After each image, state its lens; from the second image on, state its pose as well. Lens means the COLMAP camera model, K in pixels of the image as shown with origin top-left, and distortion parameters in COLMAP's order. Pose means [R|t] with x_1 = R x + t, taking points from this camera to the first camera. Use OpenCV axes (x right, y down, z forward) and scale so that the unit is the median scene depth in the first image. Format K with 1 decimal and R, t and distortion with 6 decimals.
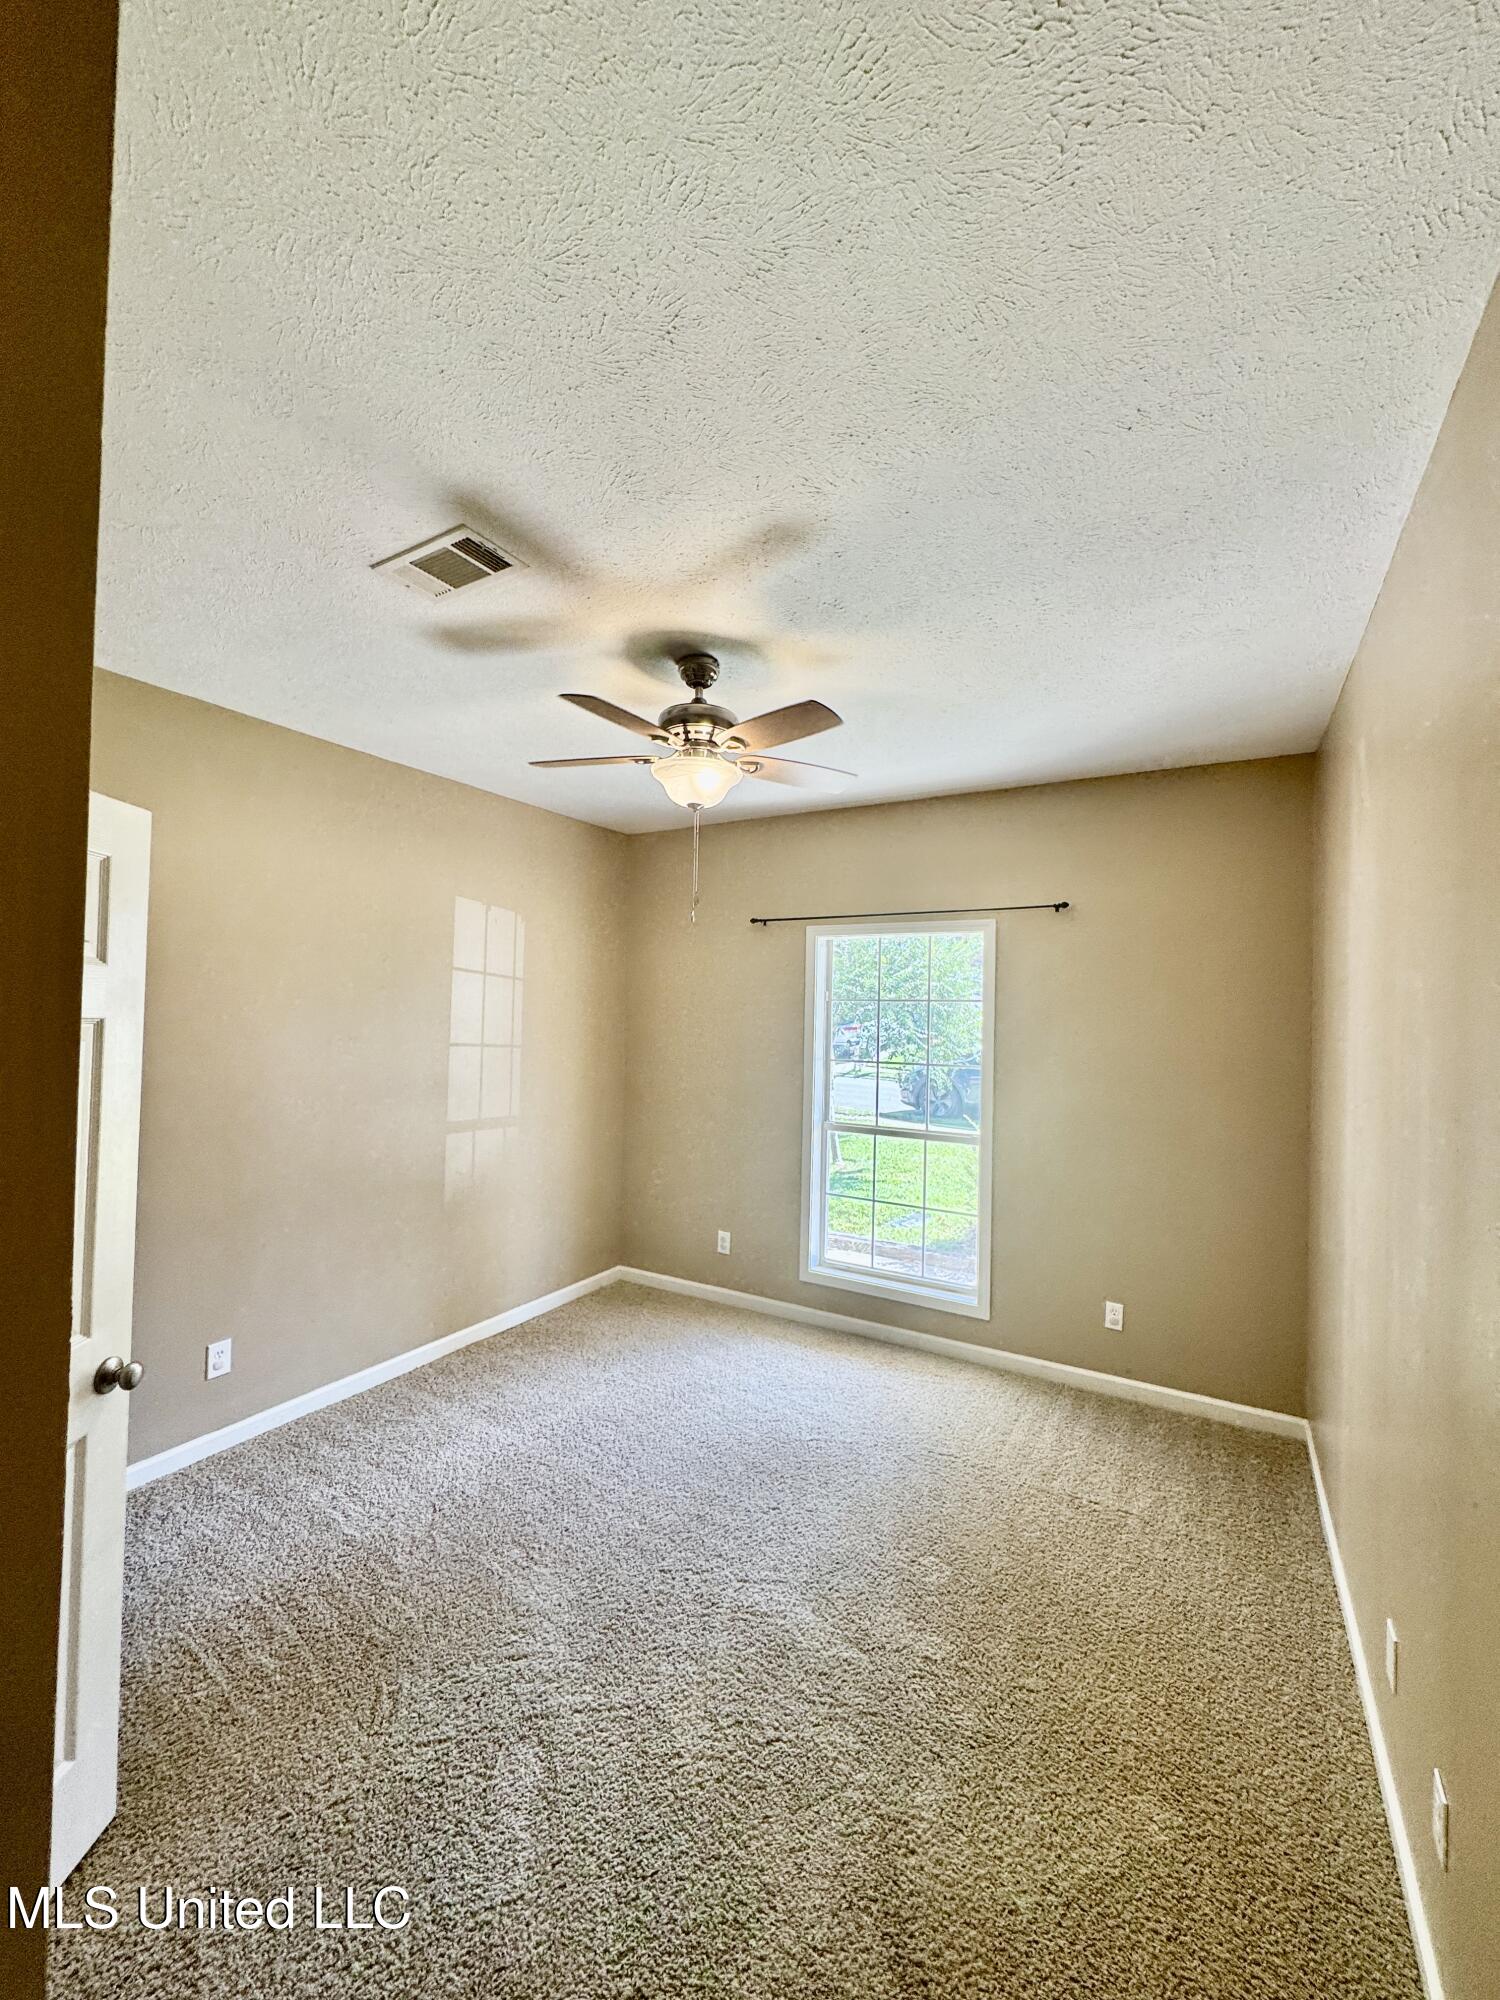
lens RADIAL K [[797.7, 0, 752.5], [0, 797.7, 1001.8], [0, 0, 1]] dist [-0.004427, 0.001142]
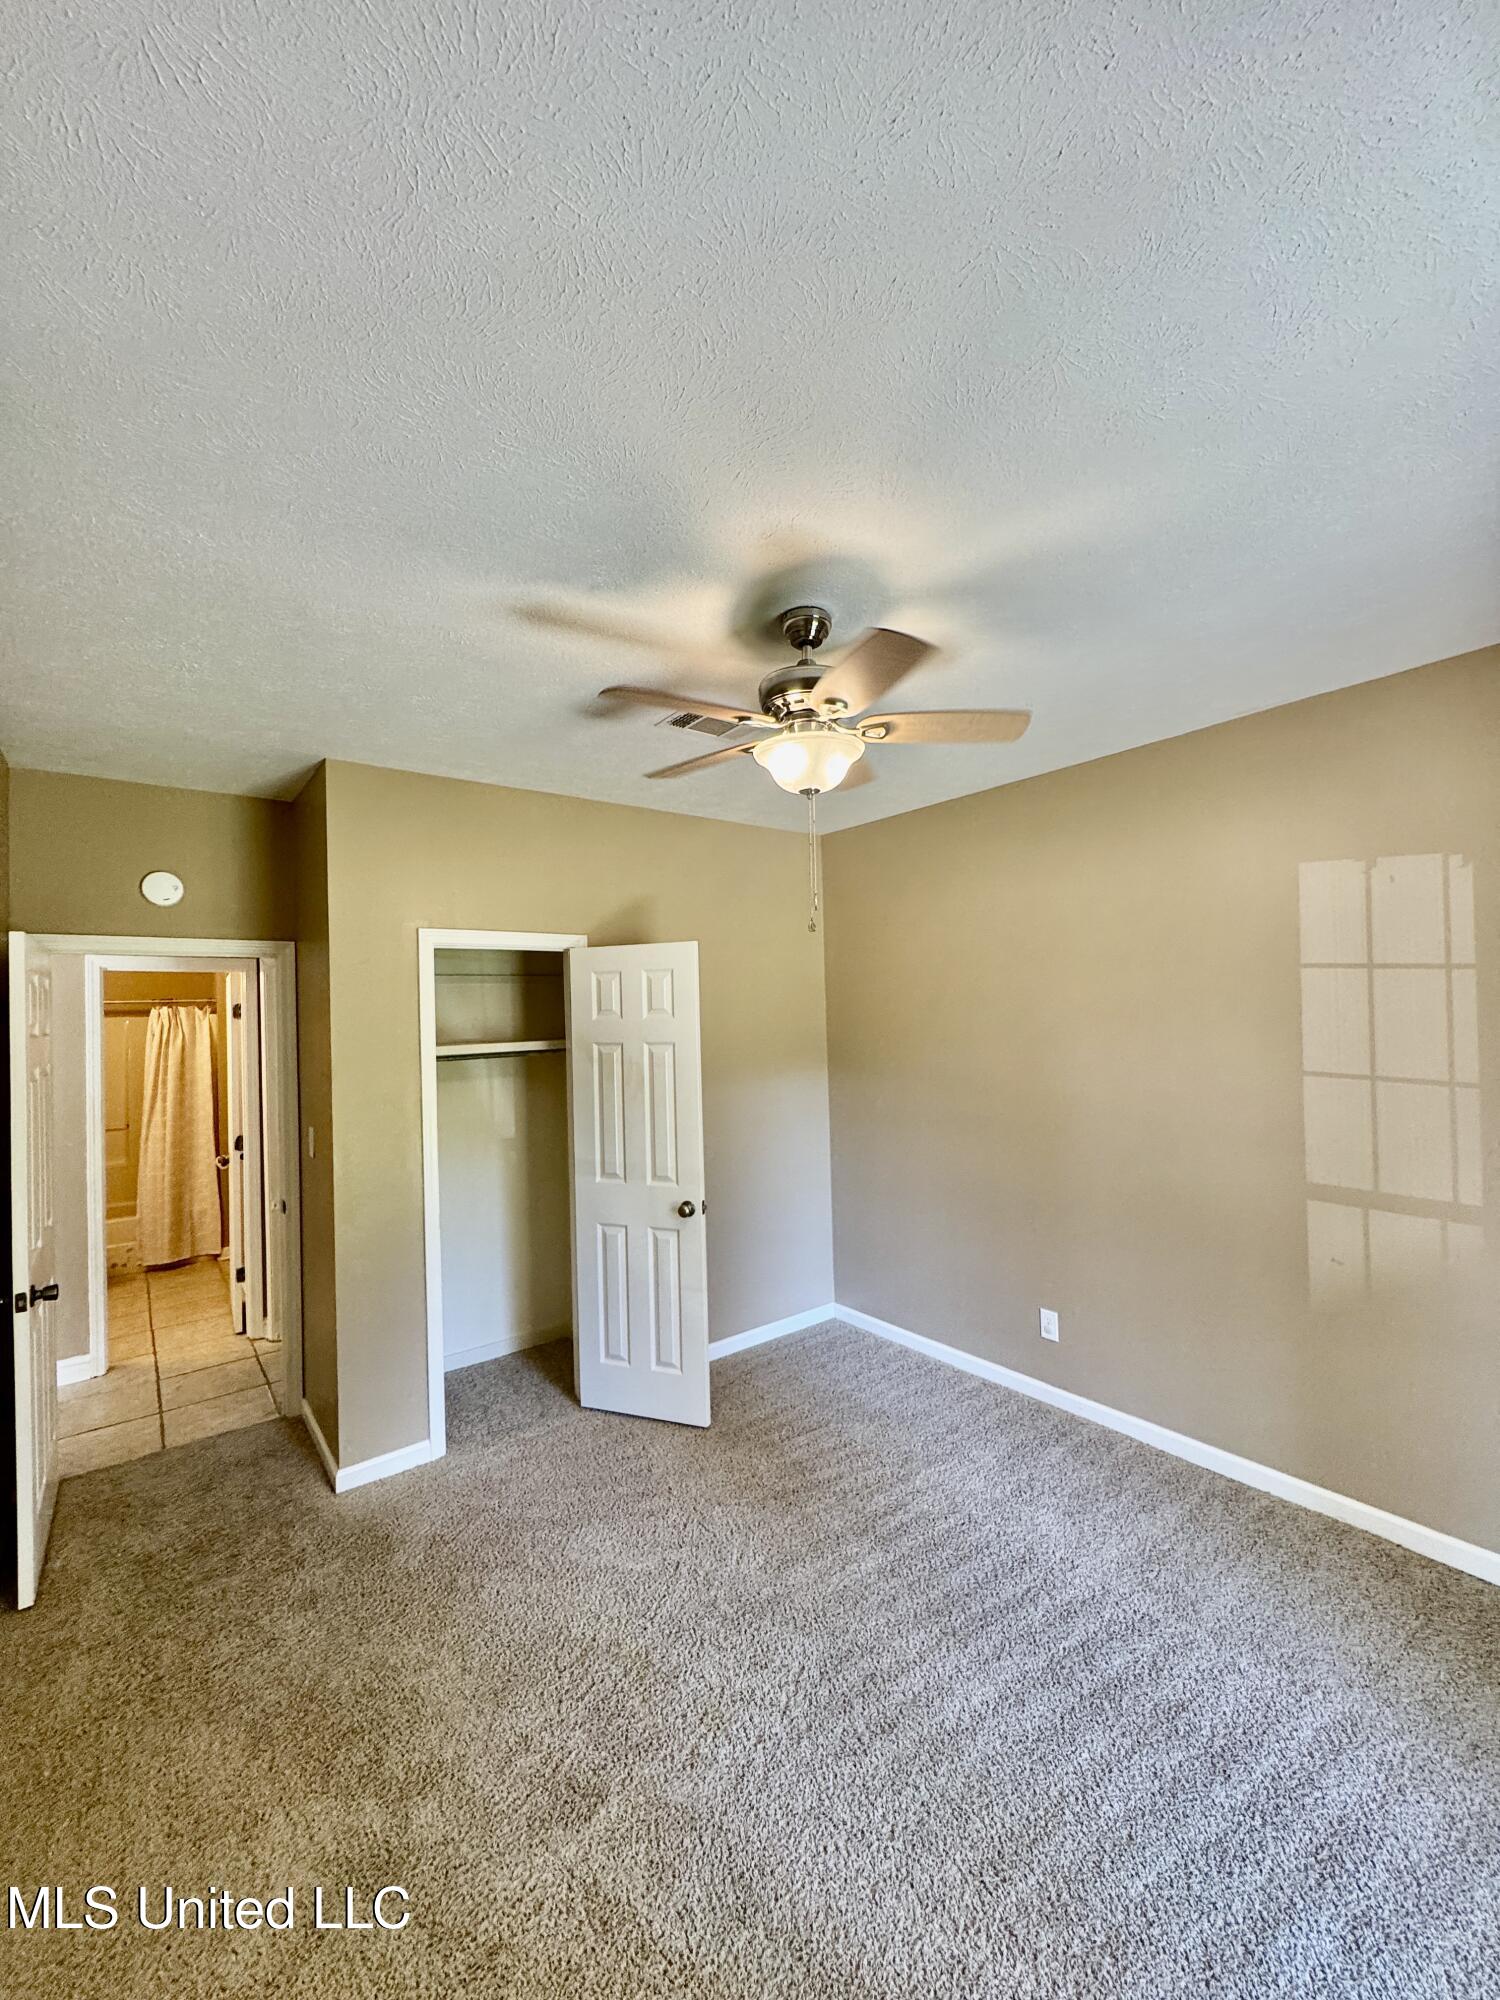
lens RADIAL K [[797.7, 0, 752.5], [0, 797.7, 1001.8], [0, 0, 1]] dist [-0.004427, 0.001142]
pose [[-0.369389, -0.021915, -0.929016, 0.469339], [0.034134, 0.998727, -0.037132, -0.000197], [0.928648, -0.045427, -0.368171, 0.823239]]
